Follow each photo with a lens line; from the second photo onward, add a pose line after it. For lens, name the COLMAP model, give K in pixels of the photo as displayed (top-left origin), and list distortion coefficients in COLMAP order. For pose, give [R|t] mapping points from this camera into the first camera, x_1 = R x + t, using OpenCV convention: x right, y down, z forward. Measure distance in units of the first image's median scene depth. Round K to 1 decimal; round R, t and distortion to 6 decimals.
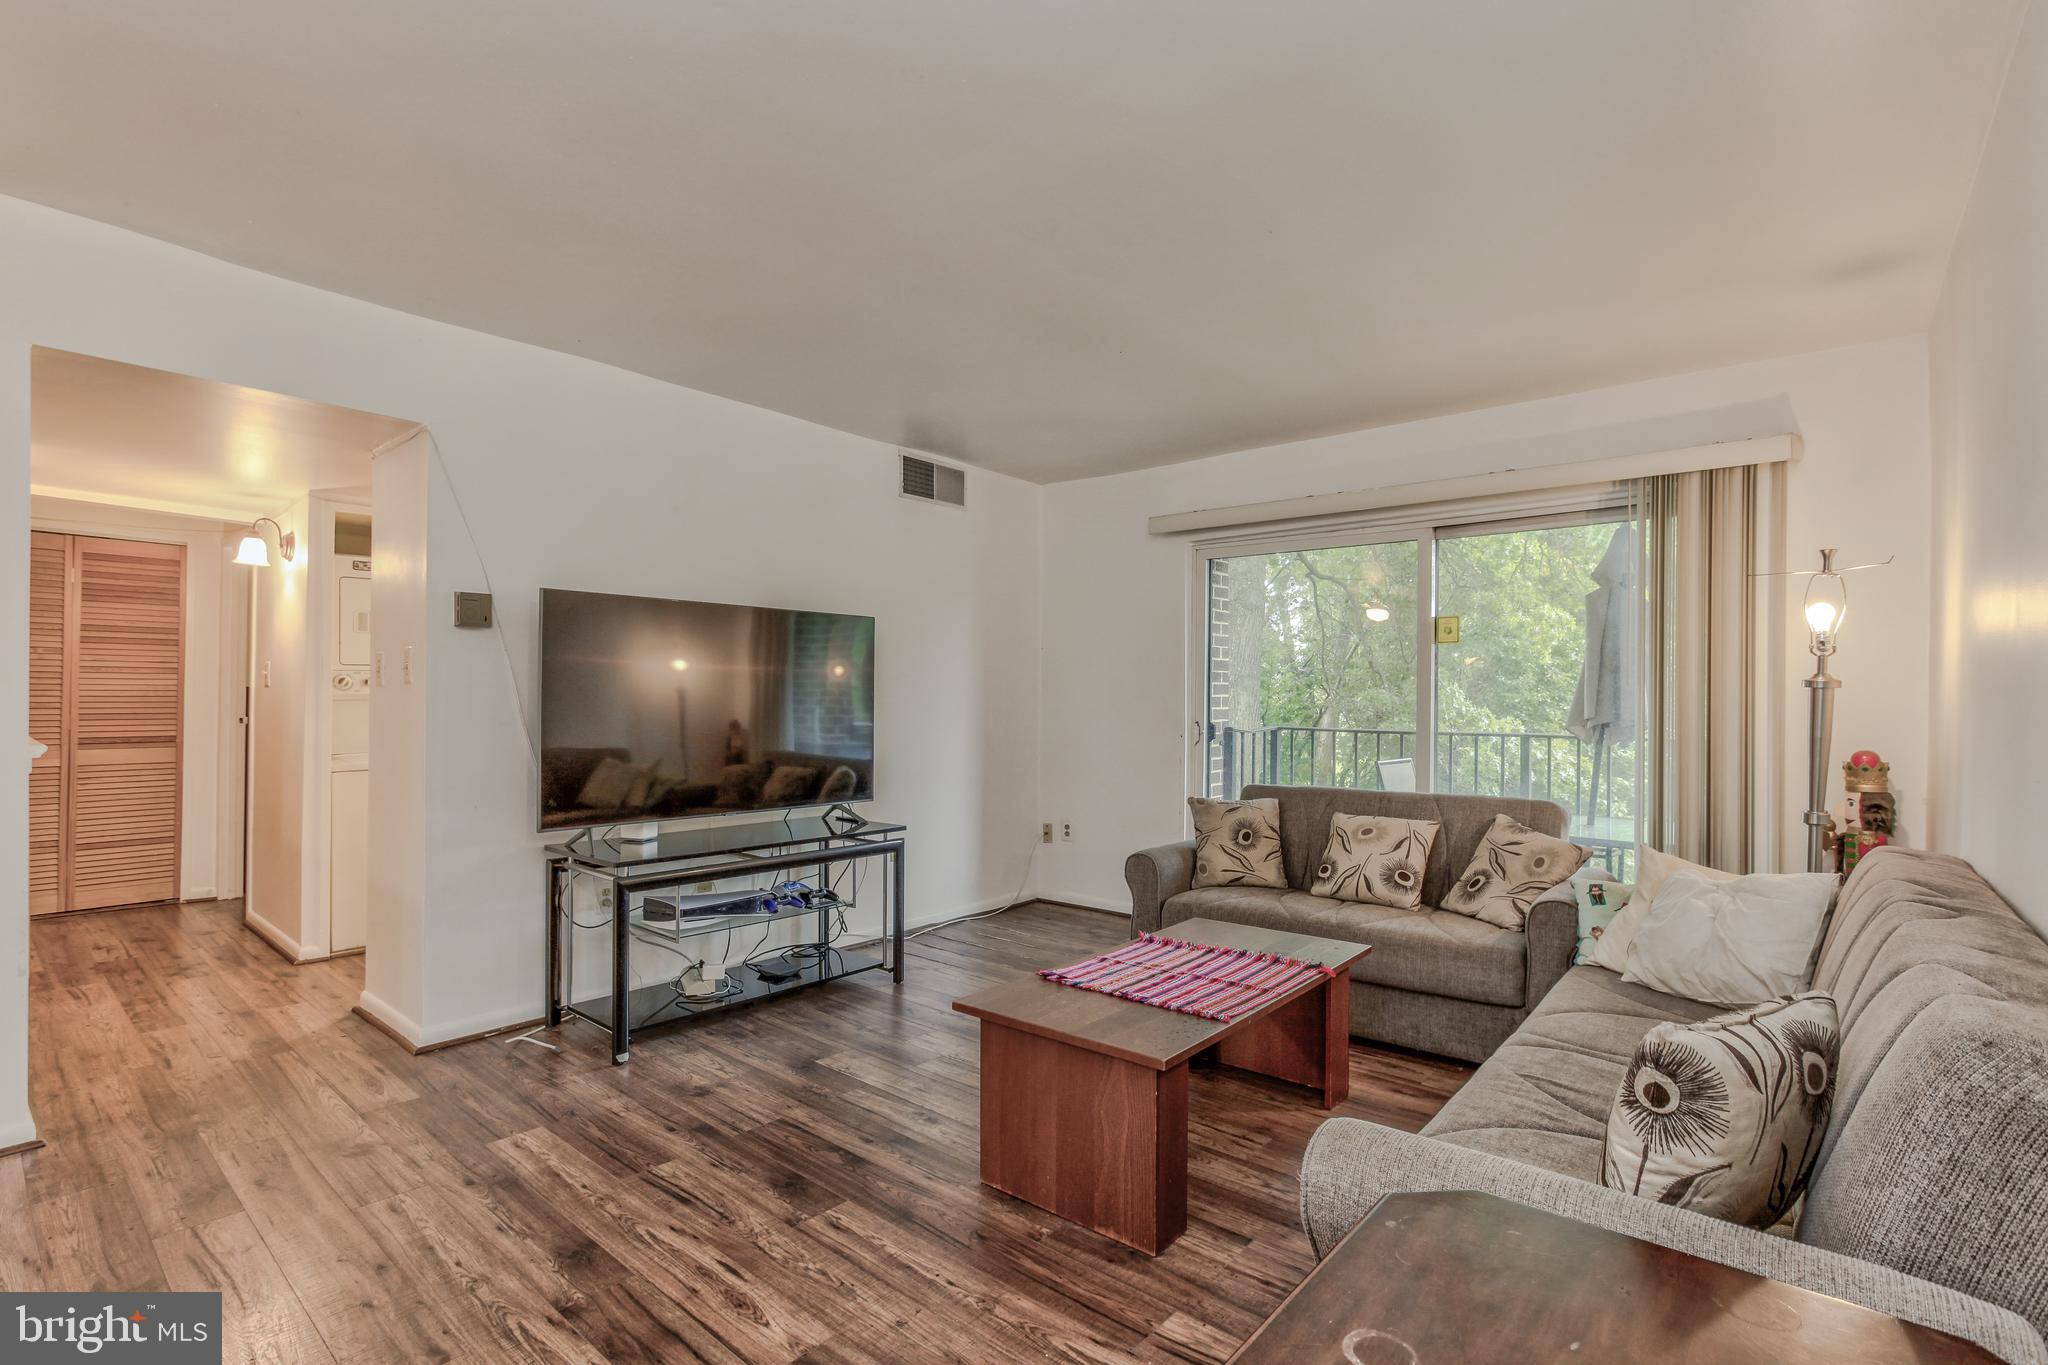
lens RADIAL K [[940.2, 0, 1028.4], [0, 940.2, 688.5], [0, 0, 1]] dist [-0.037702, 0.020530]
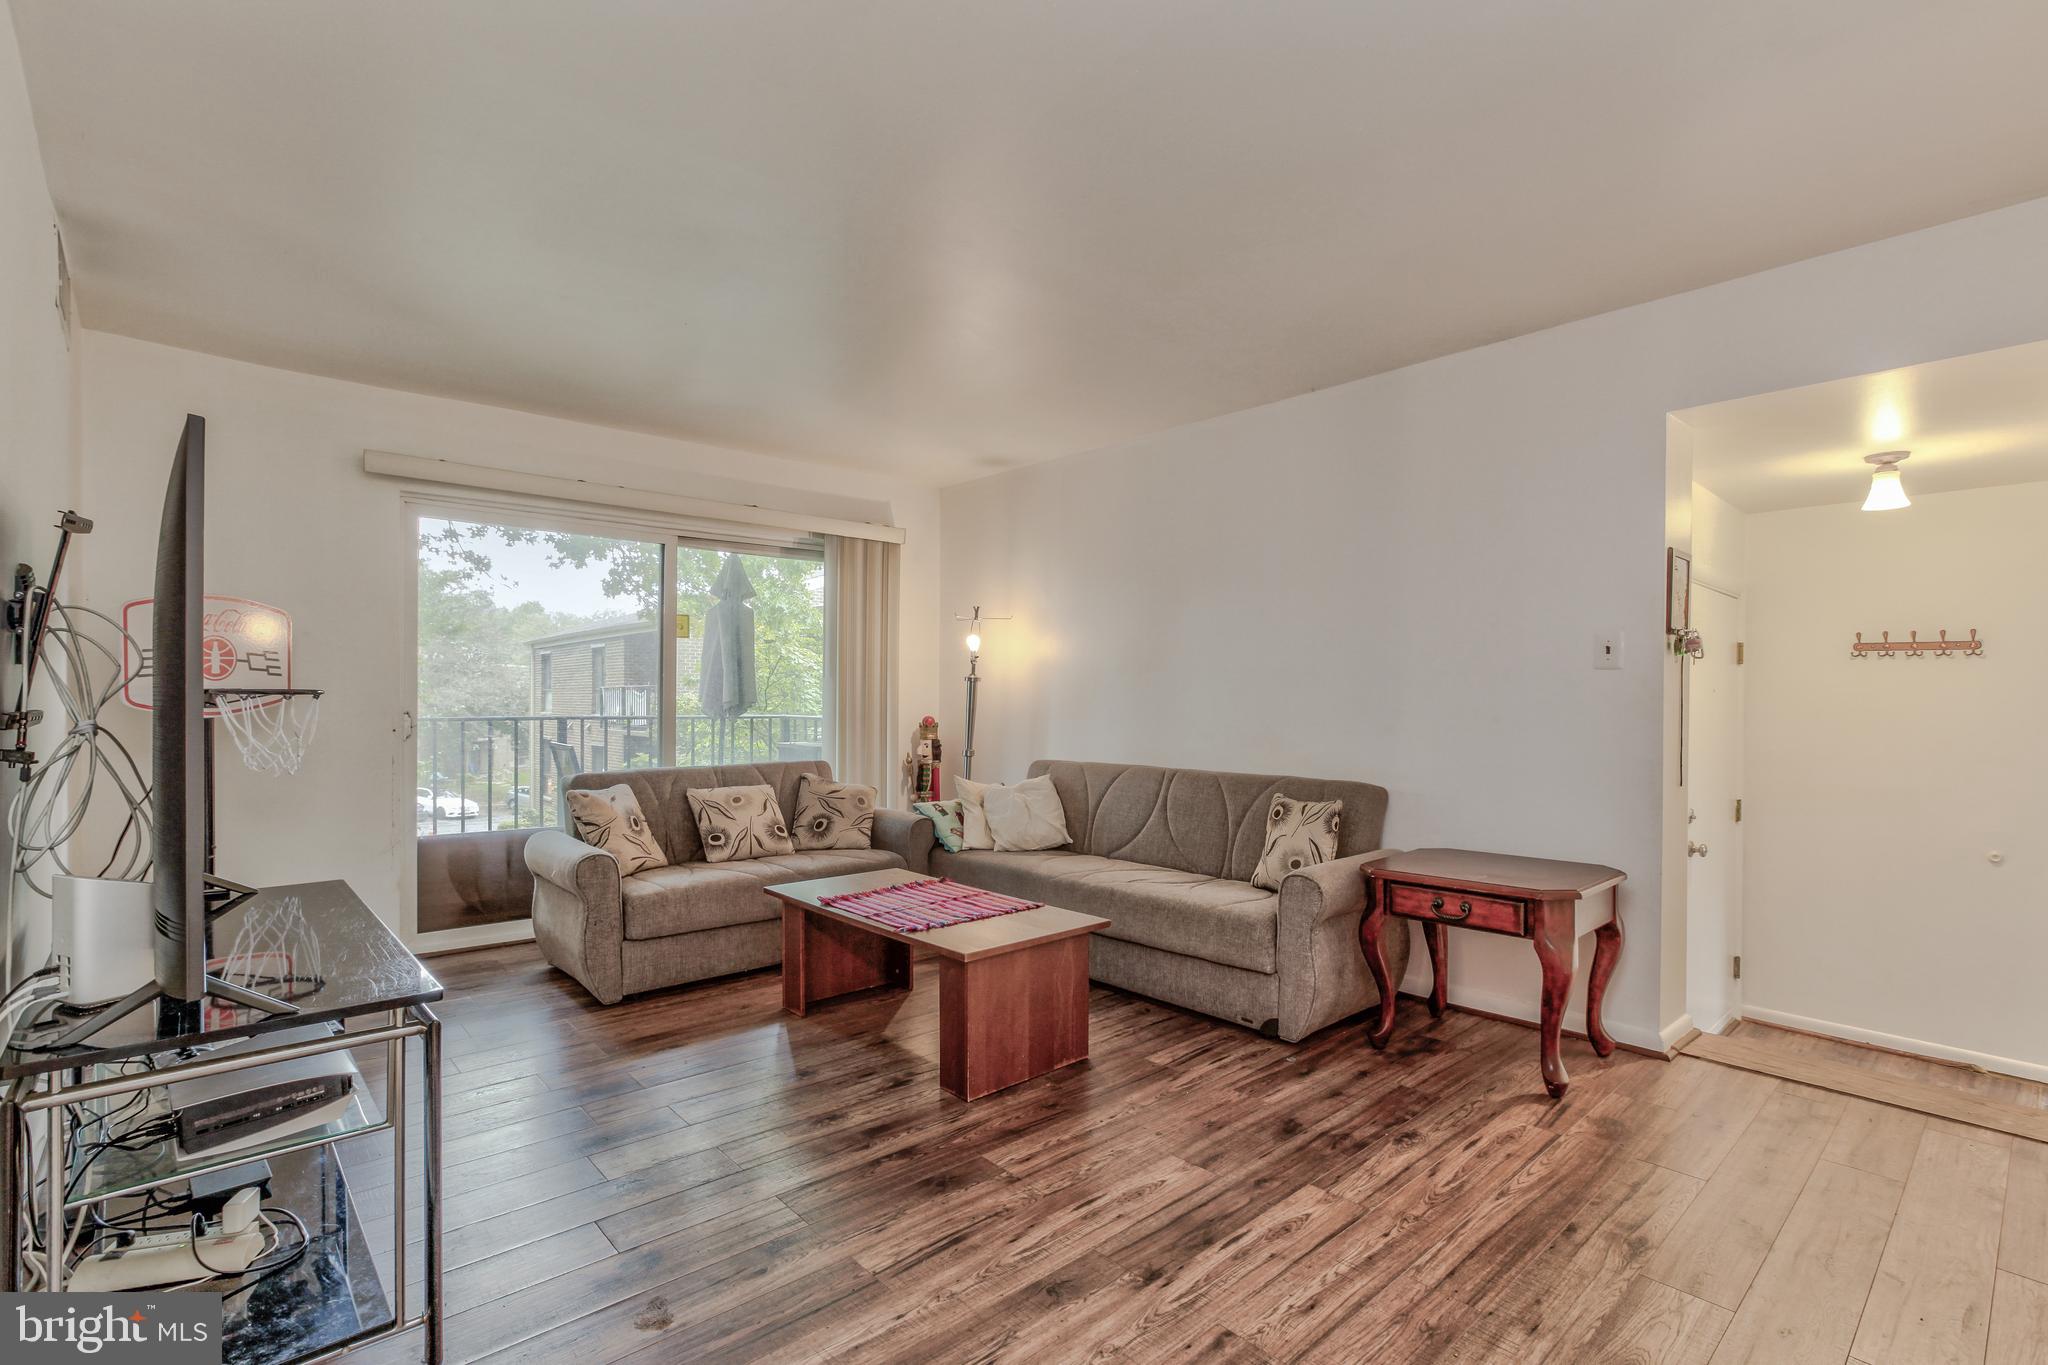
lens RADIAL K [[940.2, 0, 1028.4], [0, 940.2, 688.5], [0, 0, 1]] dist [-0.037702, 0.020530]
pose [[0.135918, 0.001386, 0.990719, -0.984610], [-0.015323, 0.999882, 0.000704, 0.011017], [-0.990602, -0.015277, 0.135923, 0.640281]]
